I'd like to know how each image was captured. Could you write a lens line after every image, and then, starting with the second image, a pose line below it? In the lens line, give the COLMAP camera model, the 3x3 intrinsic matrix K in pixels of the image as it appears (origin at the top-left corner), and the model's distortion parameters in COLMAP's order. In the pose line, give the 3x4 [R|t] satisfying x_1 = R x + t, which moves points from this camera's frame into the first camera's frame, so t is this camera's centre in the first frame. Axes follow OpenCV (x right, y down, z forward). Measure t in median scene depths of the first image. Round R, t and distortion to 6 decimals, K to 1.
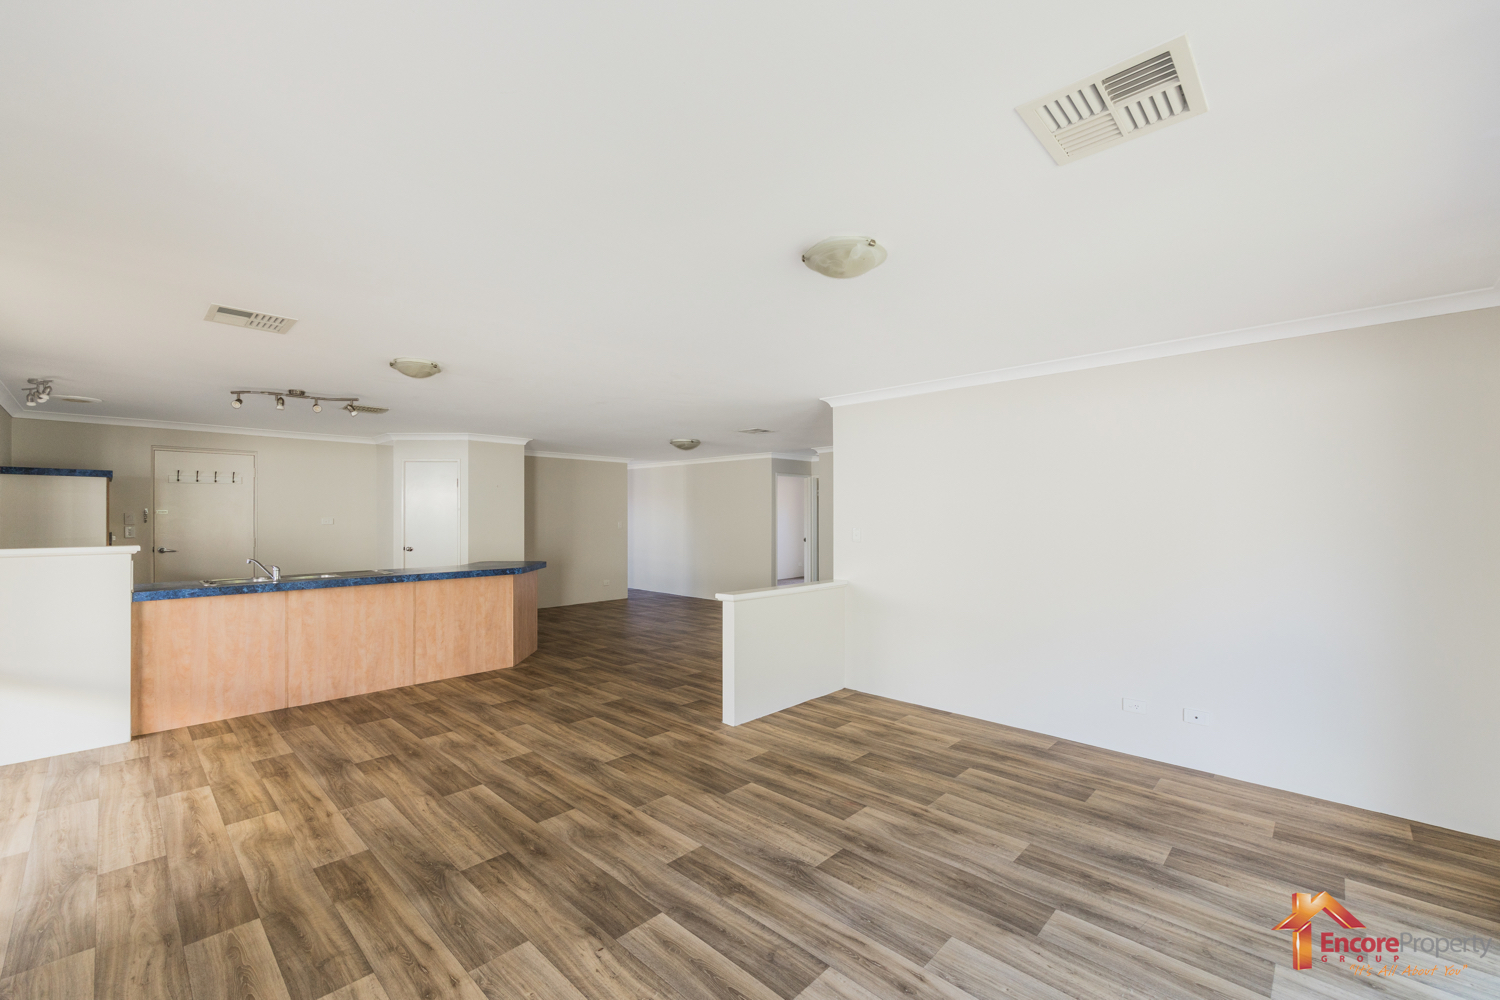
lens RADIAL K [[611.8, 0, 740.6], [0, 611.8, 510.5], [0, 0, 1]] dist [0.001450, -0.000509]
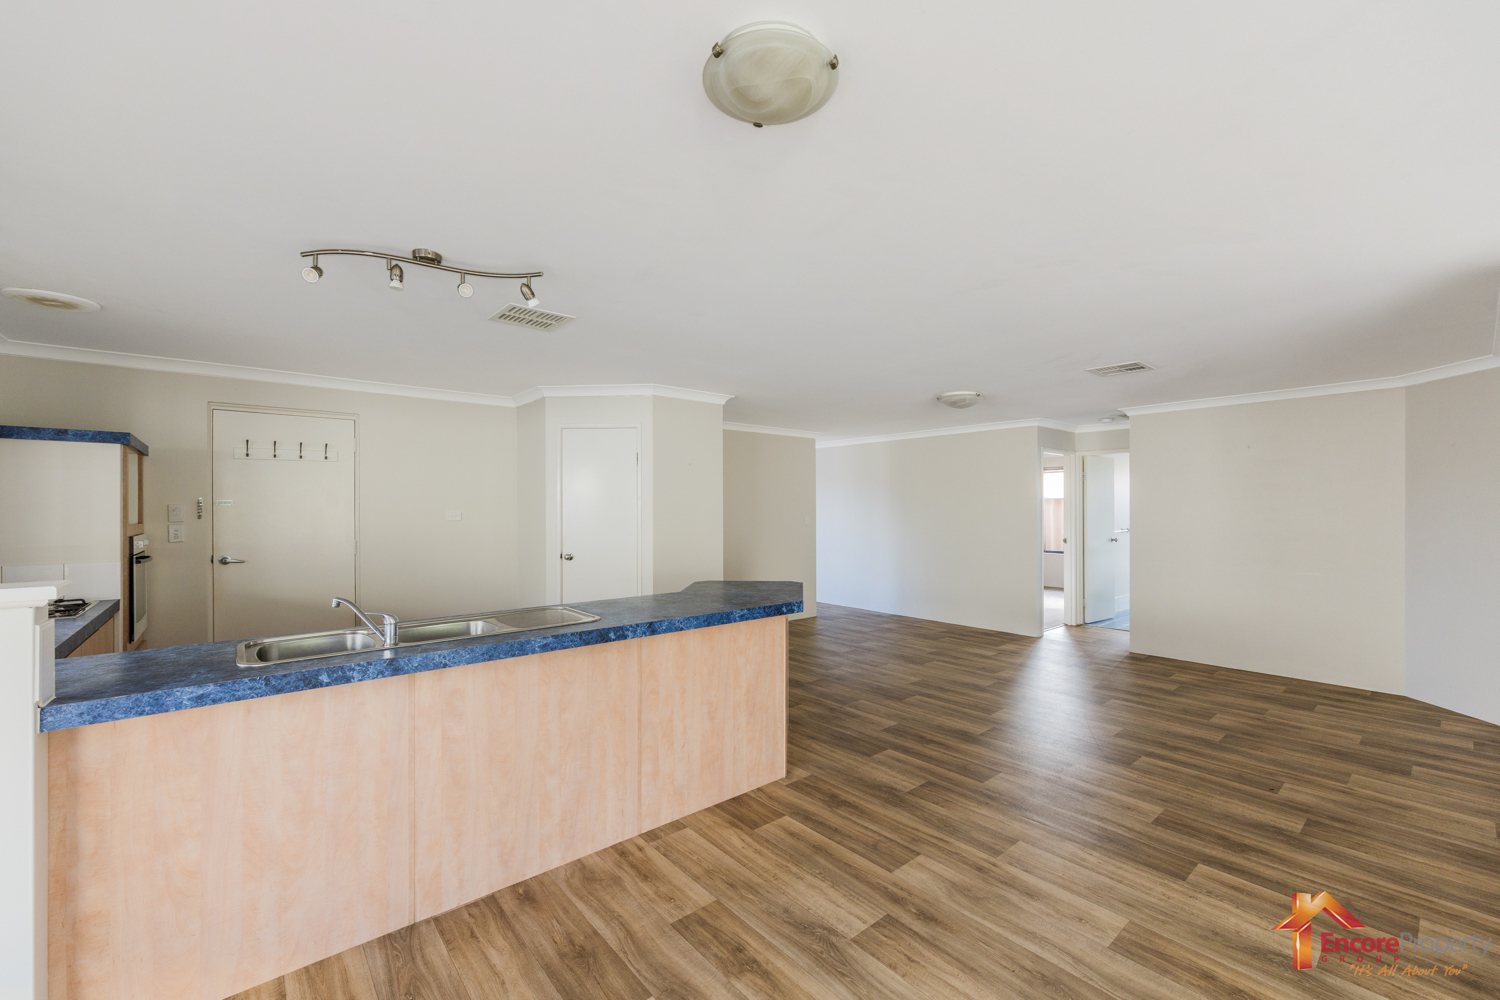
lens RADIAL K [[611.8, 0, 762.5], [0, 611.8, 504.3], [0, 0, 1]] dist [0.001450, -0.000509]
pose [[0.995793, -0.002124, -0.091609, -0.381361], [0.002268, 0.999996, 0.001470, 0.005603], [0.091606, -0.001671, 0.995794, 0.494809]]
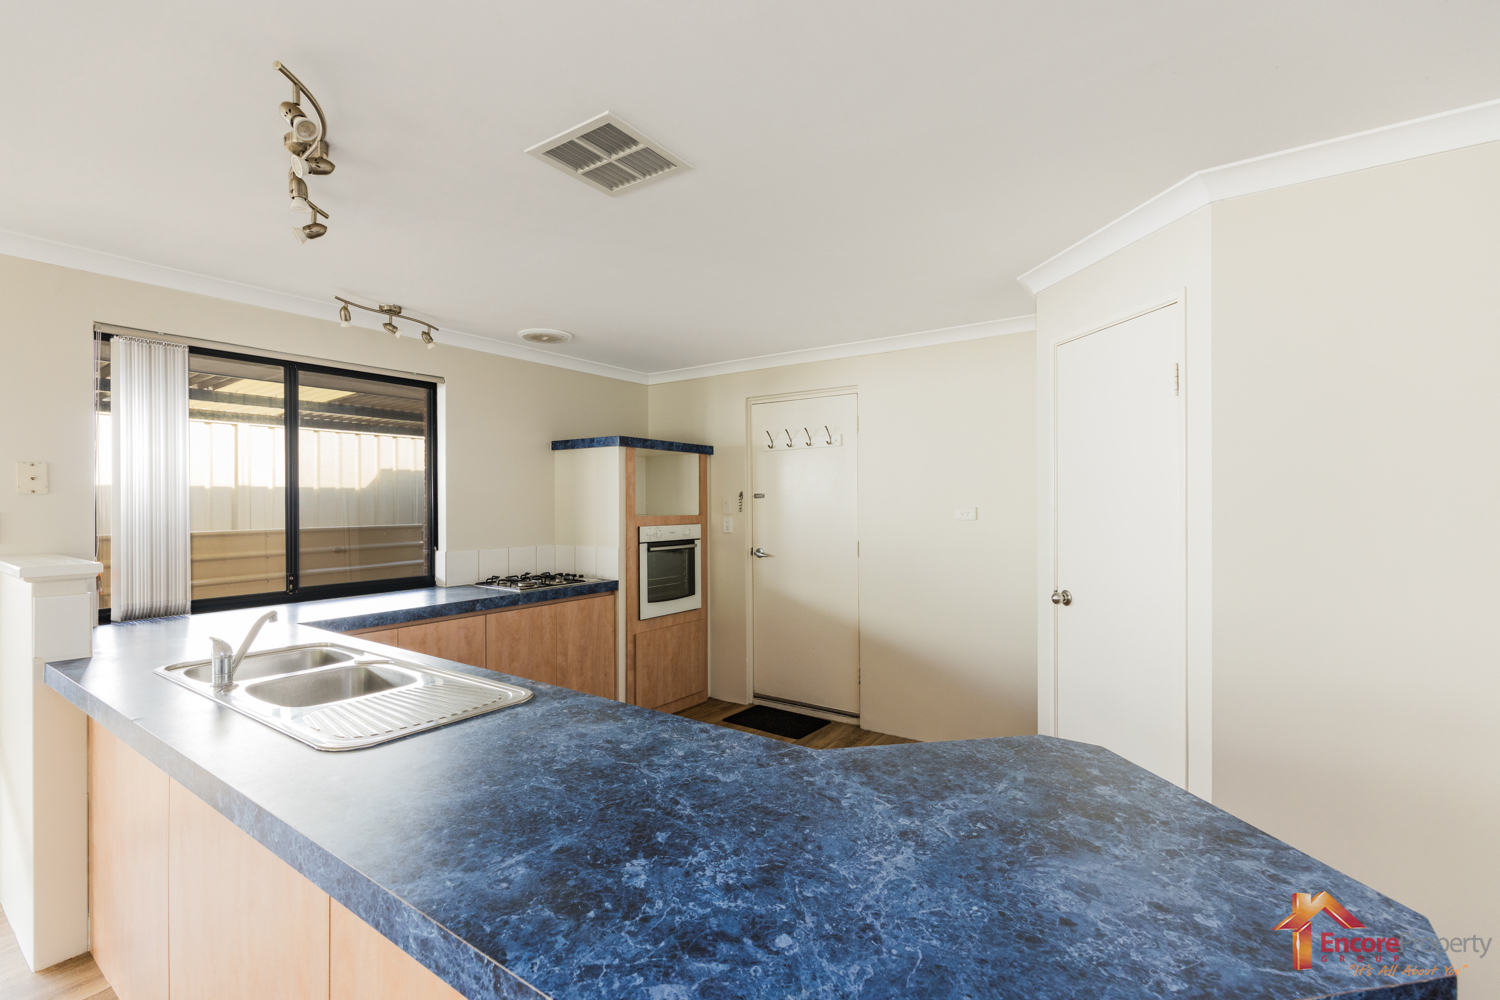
lens RADIAL K [[673.7, 0, 747.4], [0, 673.7, 508.0], [0, 0, 1]] dist [-0.001466, -0.000069]
pose [[0.159379, 0.001962, -0.987215, -0.278121], [0.010643, 0.999936, 0.003706, 0.015674], [0.987160, -0.011098, 0.159348, 1.098407]]
